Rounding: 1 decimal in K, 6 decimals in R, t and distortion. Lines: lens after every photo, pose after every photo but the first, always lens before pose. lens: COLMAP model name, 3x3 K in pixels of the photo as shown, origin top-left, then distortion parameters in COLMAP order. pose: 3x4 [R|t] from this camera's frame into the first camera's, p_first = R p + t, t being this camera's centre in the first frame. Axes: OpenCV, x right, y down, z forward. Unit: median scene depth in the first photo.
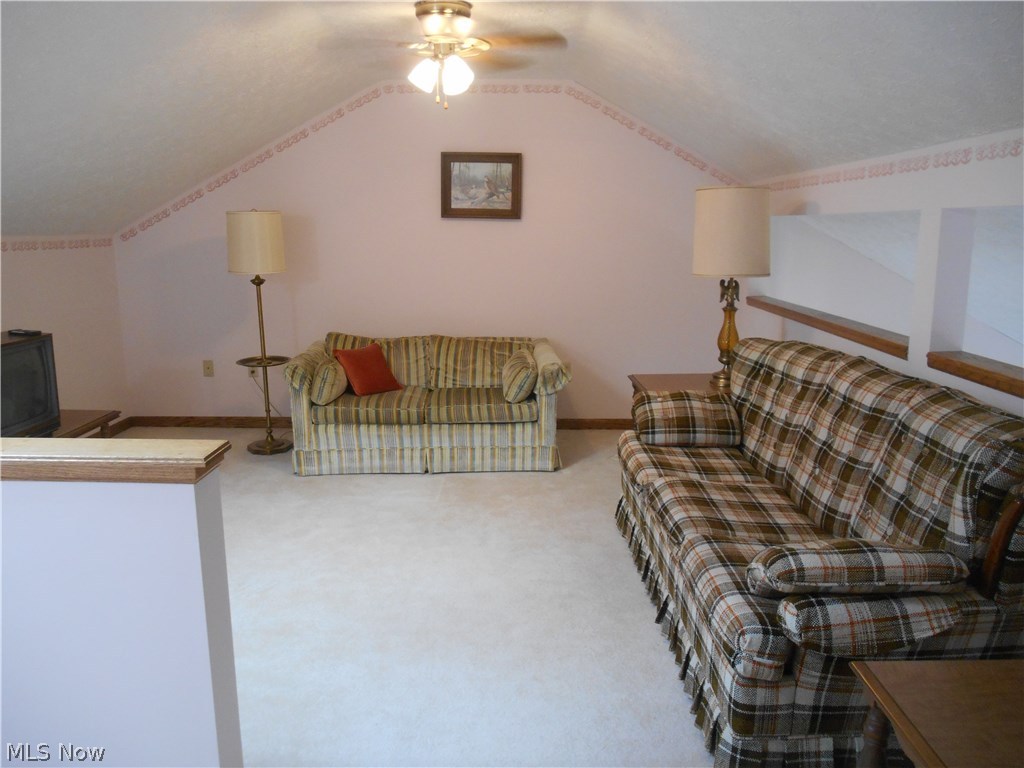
lens RADIAL K [[778.5, 0, 510.6], [0, 778.5, 383.7], [0, 0, 1]] dist [-0.044573, 0.008170]
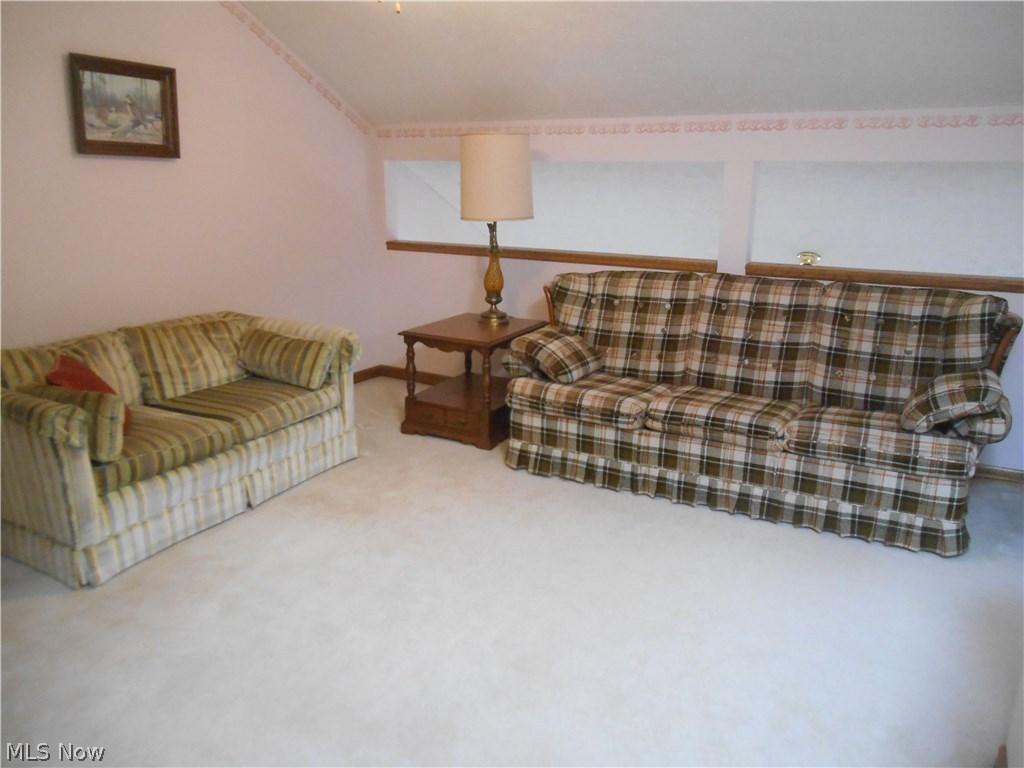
lens RADIAL K [[778.5, 0, 508.3], [0, 778.5, 382.2], [0, 0, 1]] dist [-0.044573, 0.008170]
pose [[0.500568, -0.213561, 0.838942, -0.567863], [0.159080, 0.975283, 0.153351, -0.073809], [-0.850955, 0.056697, 0.522169, 0.405041]]
